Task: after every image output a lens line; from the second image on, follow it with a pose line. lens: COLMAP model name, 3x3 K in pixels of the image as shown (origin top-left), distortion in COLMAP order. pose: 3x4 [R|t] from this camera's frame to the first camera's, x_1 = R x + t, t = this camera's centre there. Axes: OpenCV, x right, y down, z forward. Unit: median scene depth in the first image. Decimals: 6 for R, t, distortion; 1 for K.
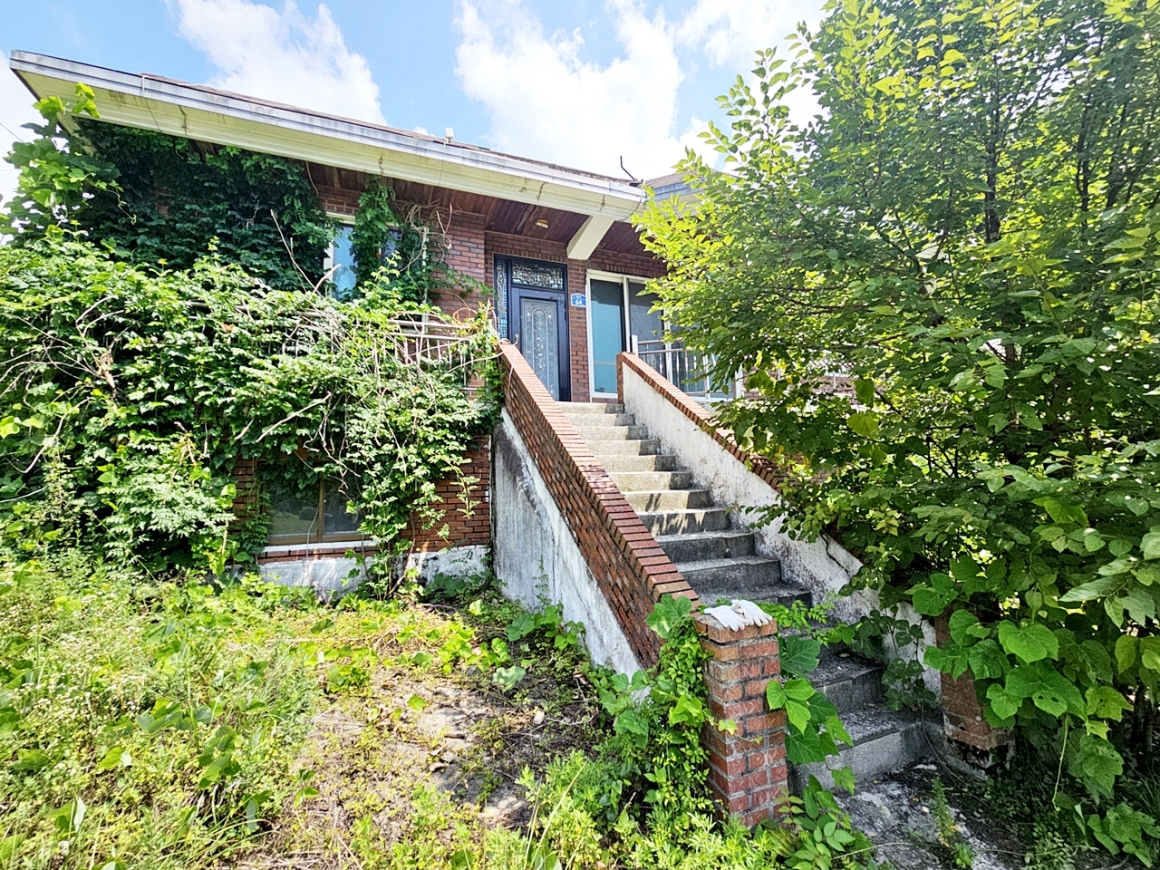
lens RADIAL K [[520.6, 0, 583.3], [0, 520.6, 433.2], [0, 0, 1]] dist [-0.010787, 0.004455]
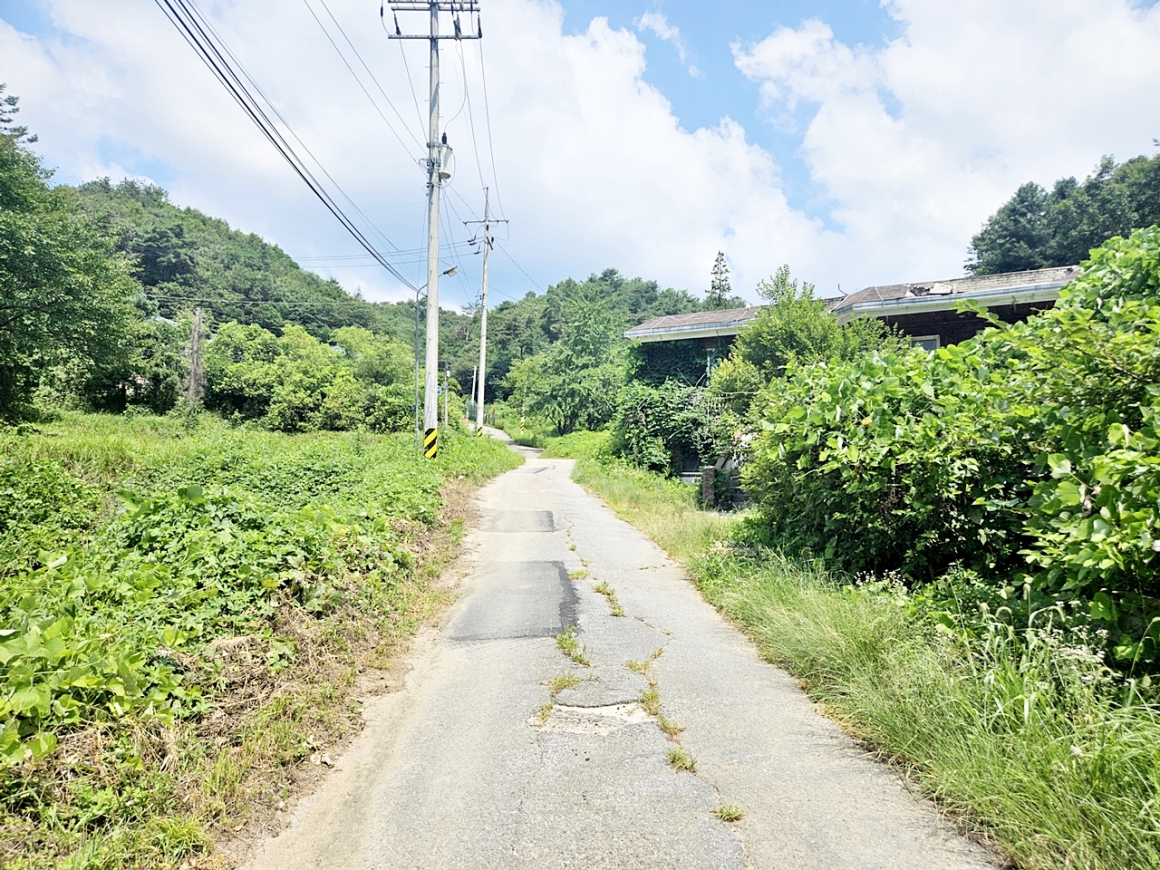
lens RADIAL K [[790.0, 0, 591.6], [0, 790.0, 434.1], [0, 0, 1]] dist [0.072791, -0.059827]
pose [[0.619228, -0.022764, -0.784881, 2.974765], [0.033623, 0.999432, -0.002459, -0.018707], [0.784491, -0.024868, 0.619641, -2.533266]]
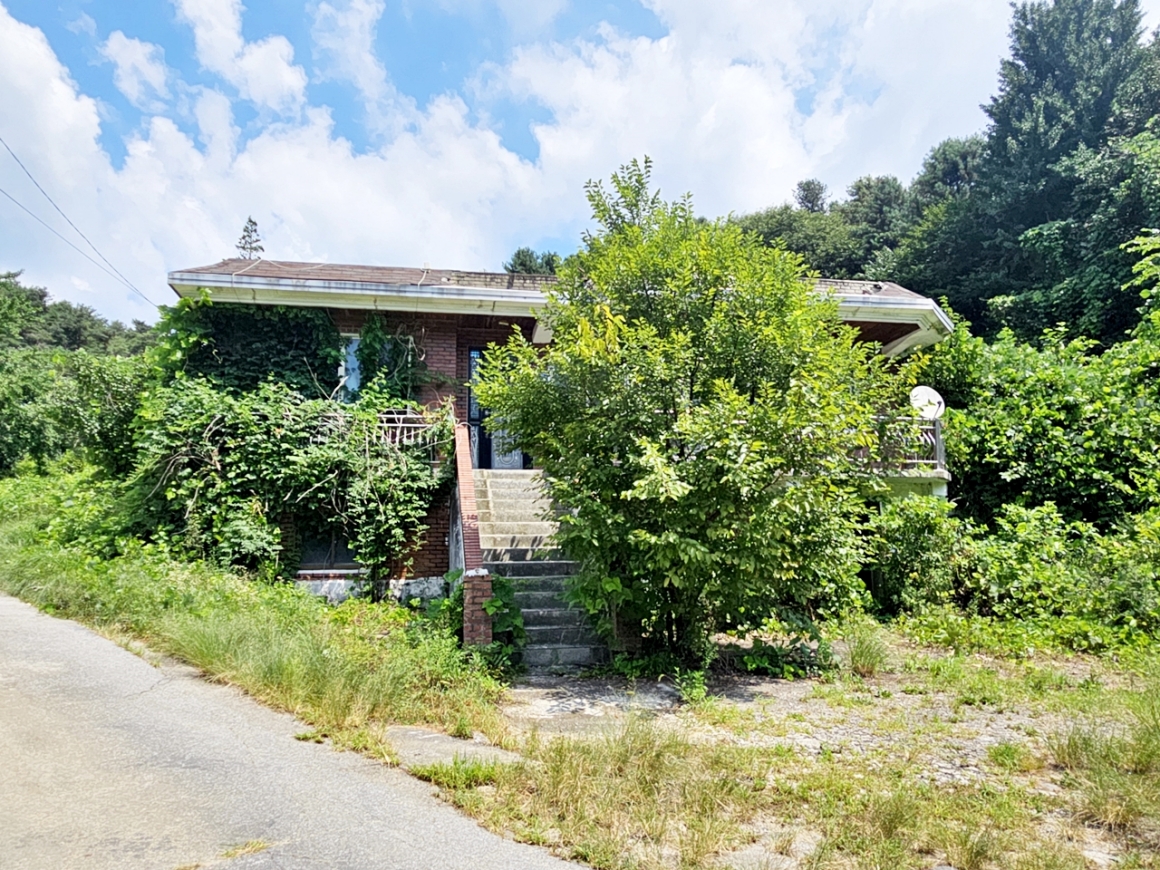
lens RADIAL K [[811.1, 0, 580.0], [0, 811.1, 435.0], [0, 0, 1]] dist [-0.007408, 0.001791]
pose [[0.978990, -0.019111, -0.203012, 0.737832], [0.007275, 0.998238, -0.058887, -0.034917], [0.203780, 0.056173, 0.977404, -1.266068]]
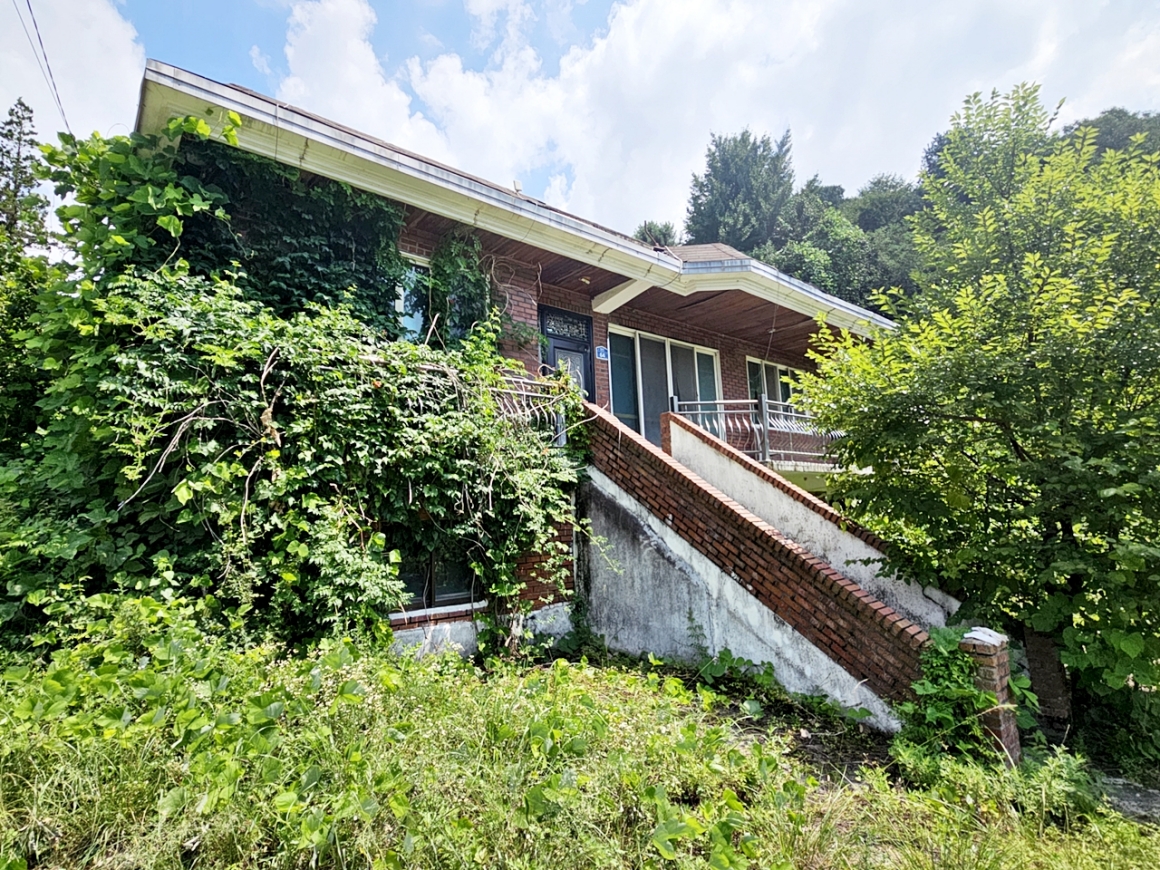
lens RADIAL K [[606.7, 0, 583.8], [0, 606.7, 432.1], [0, 0, 1]] dist [-0.002877, -0.000609]
pose [[0.951337, 0.038132, 0.305785, -0.662168], [-0.022539, 0.998267, -0.054364, -0.061906], [-0.307328, 0.044827, 0.950547, -0.175180]]
